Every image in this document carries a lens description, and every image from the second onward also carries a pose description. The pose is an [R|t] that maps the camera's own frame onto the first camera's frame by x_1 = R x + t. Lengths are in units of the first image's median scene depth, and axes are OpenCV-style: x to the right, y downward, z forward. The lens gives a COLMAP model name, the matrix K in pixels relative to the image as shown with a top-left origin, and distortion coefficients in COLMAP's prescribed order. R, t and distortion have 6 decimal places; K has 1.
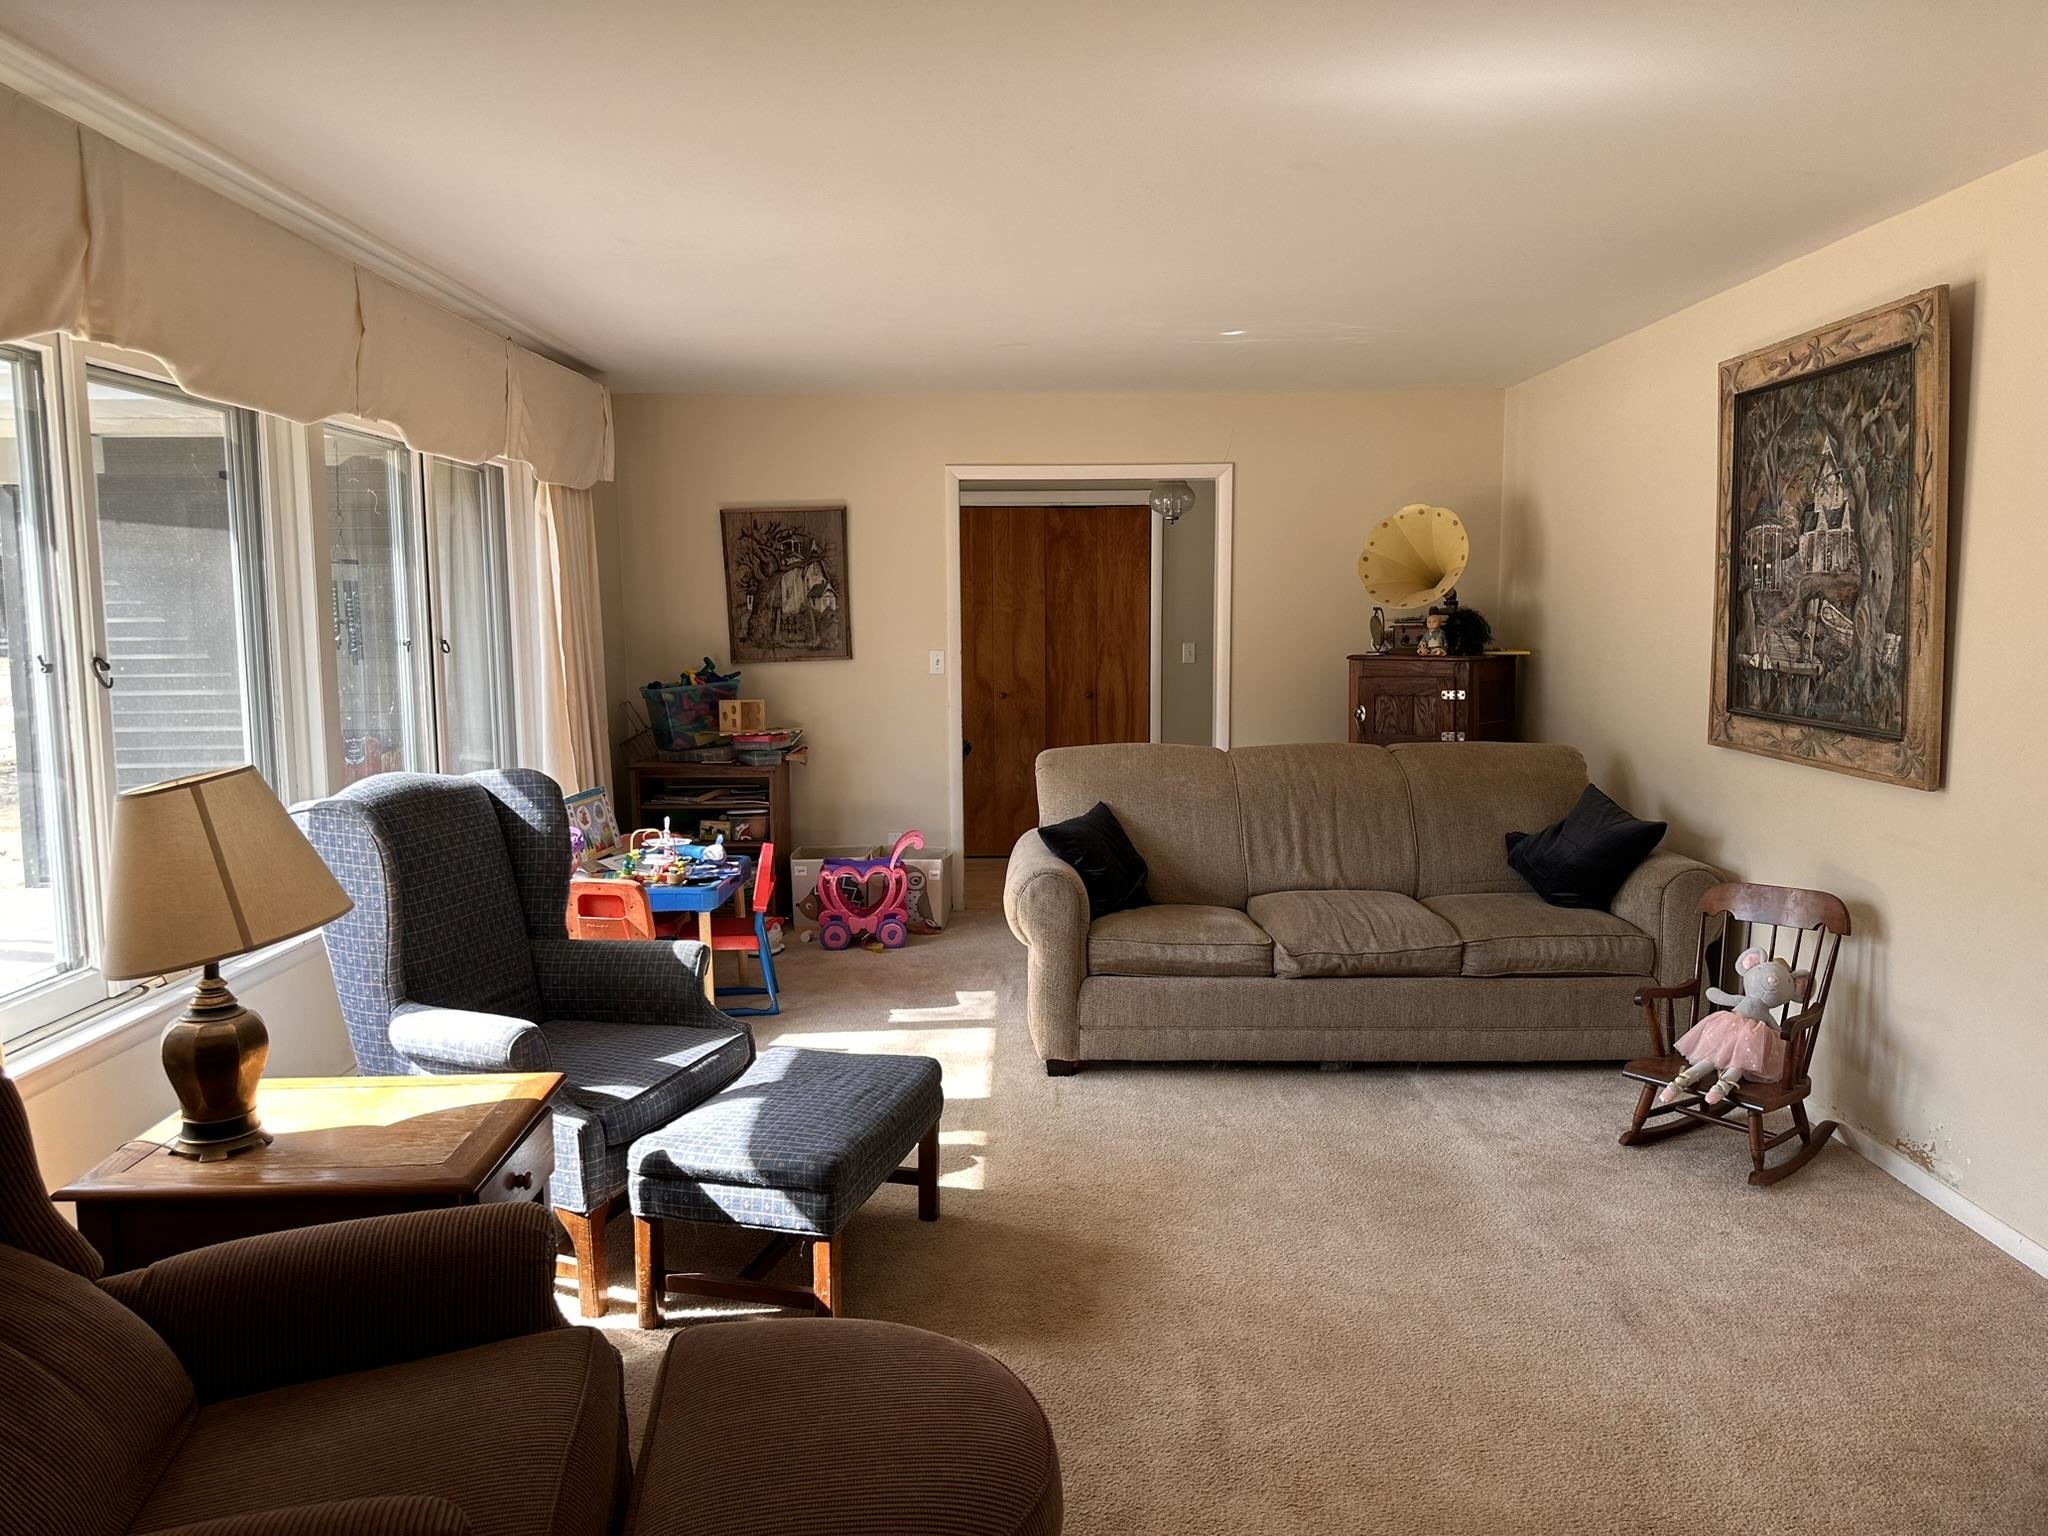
lens RADIAL K [[1444.8, 0, 1031.6], [0, 1444.8, 751.8], [0, 0, 1]] dist [0.037236, -0.016026]
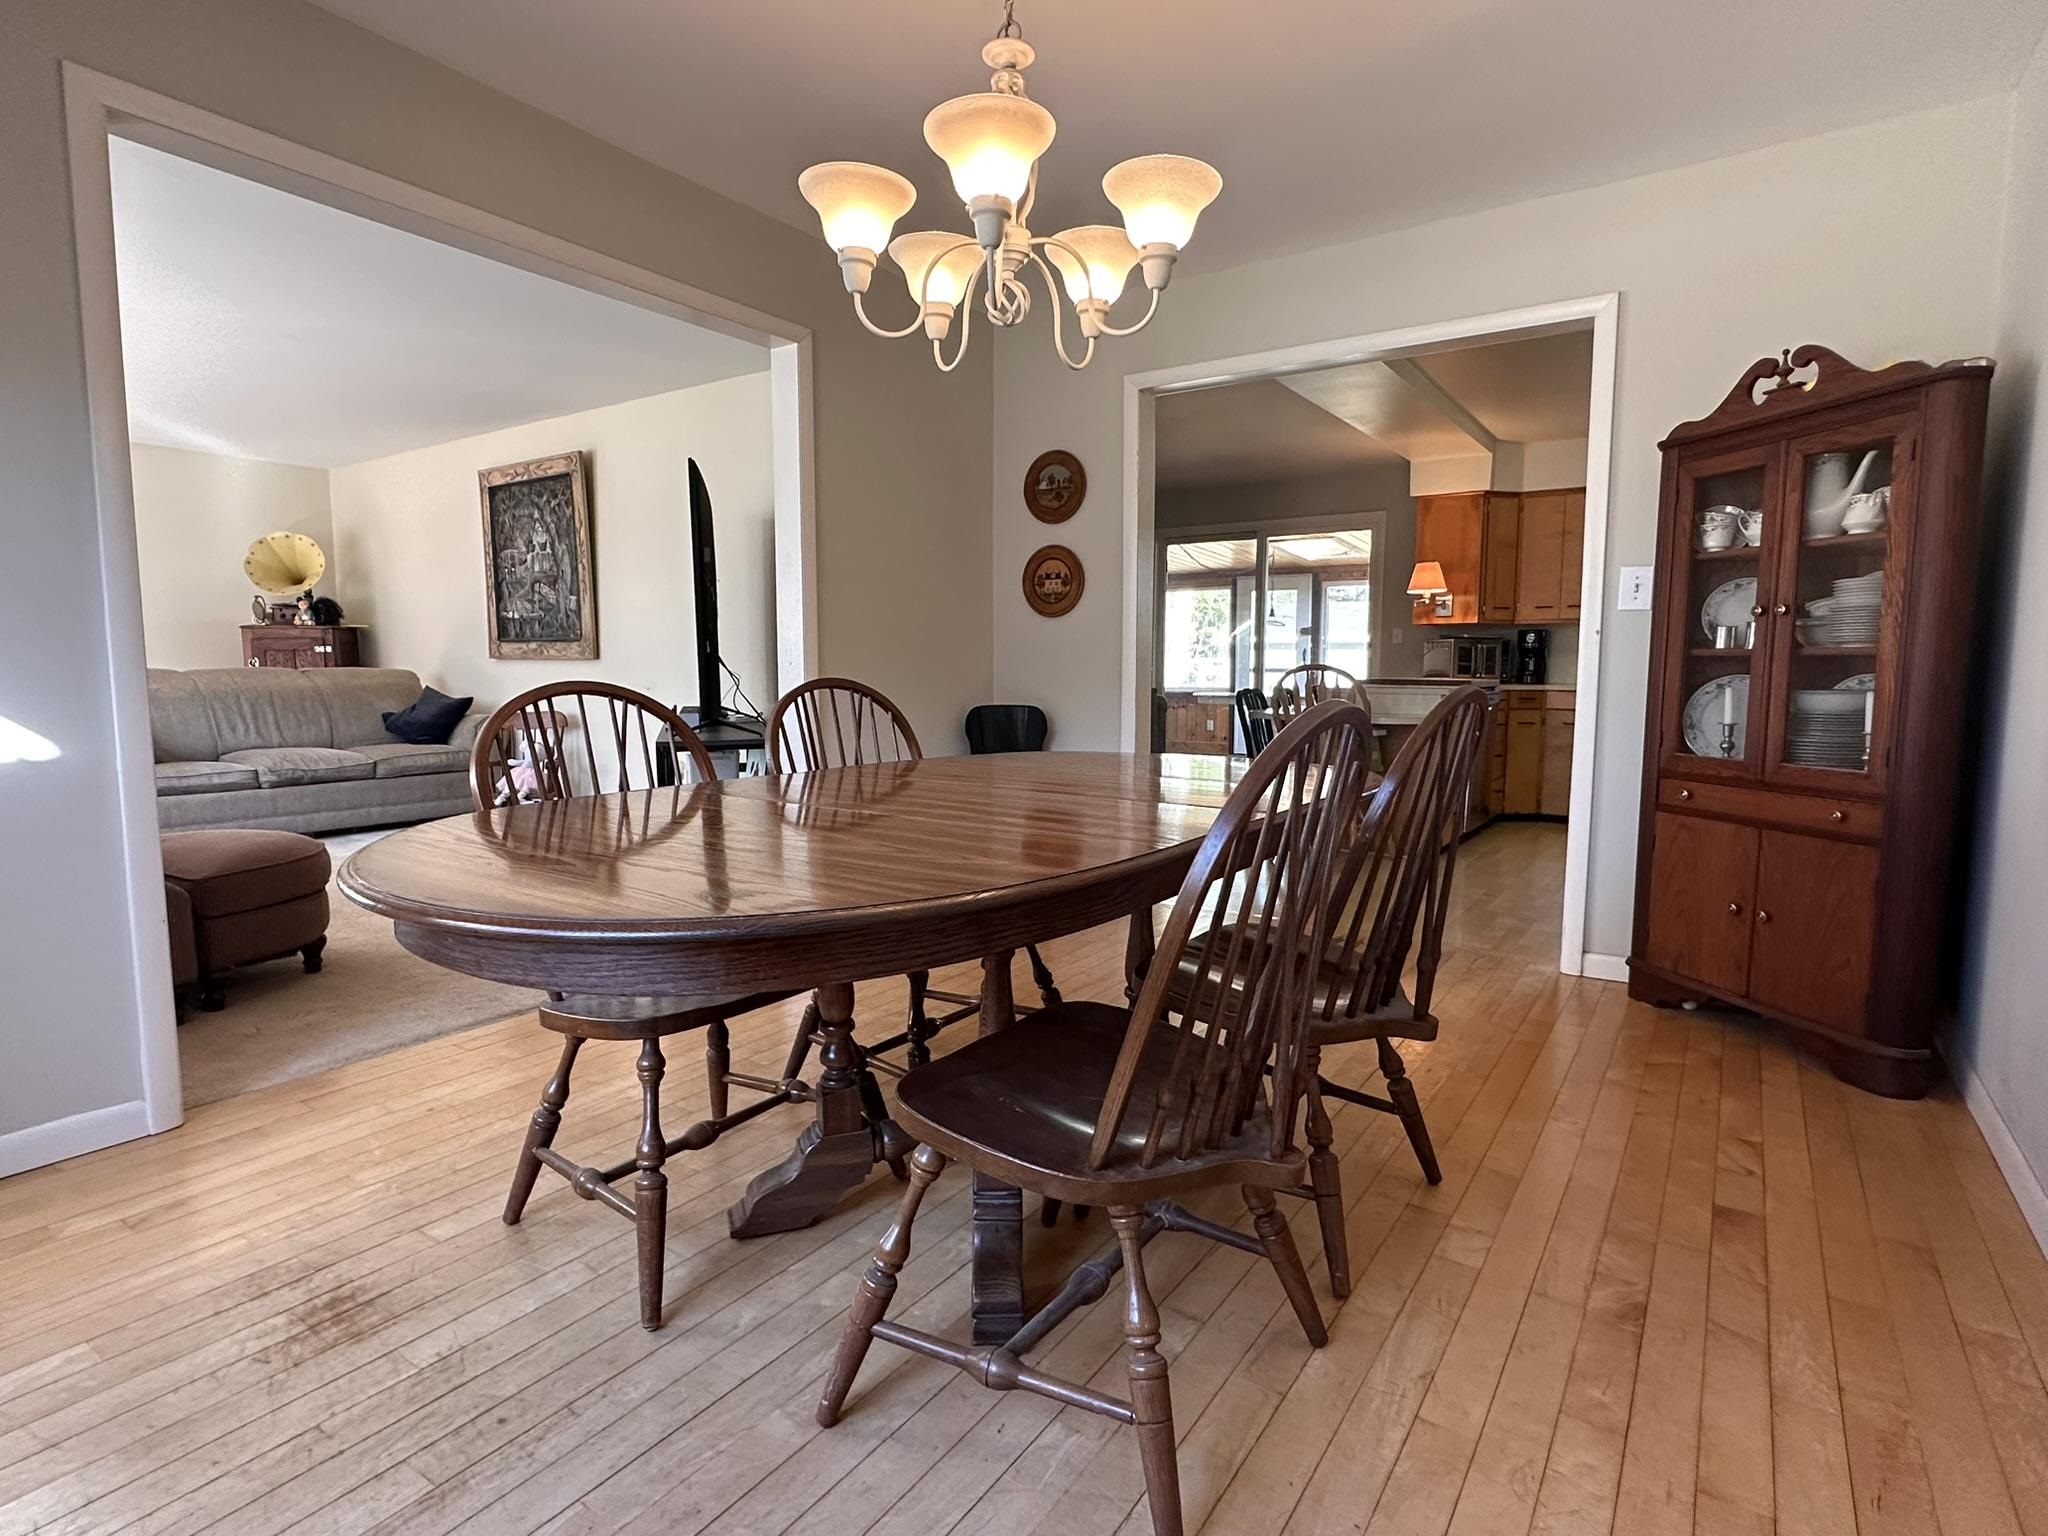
lens RADIAL K [[1069.7, 0, 1014.1], [0, 1069.7, 766.5], [0, 0, 1]] dist [-0.004780, -0.000462]
pose [[0.573923, -0.070549, 0.815865, -0.380452], [0.079549, 0.996373, 0.030198, 0.176406], [-0.815037, 0.047570, 0.577453, -0.500085]]
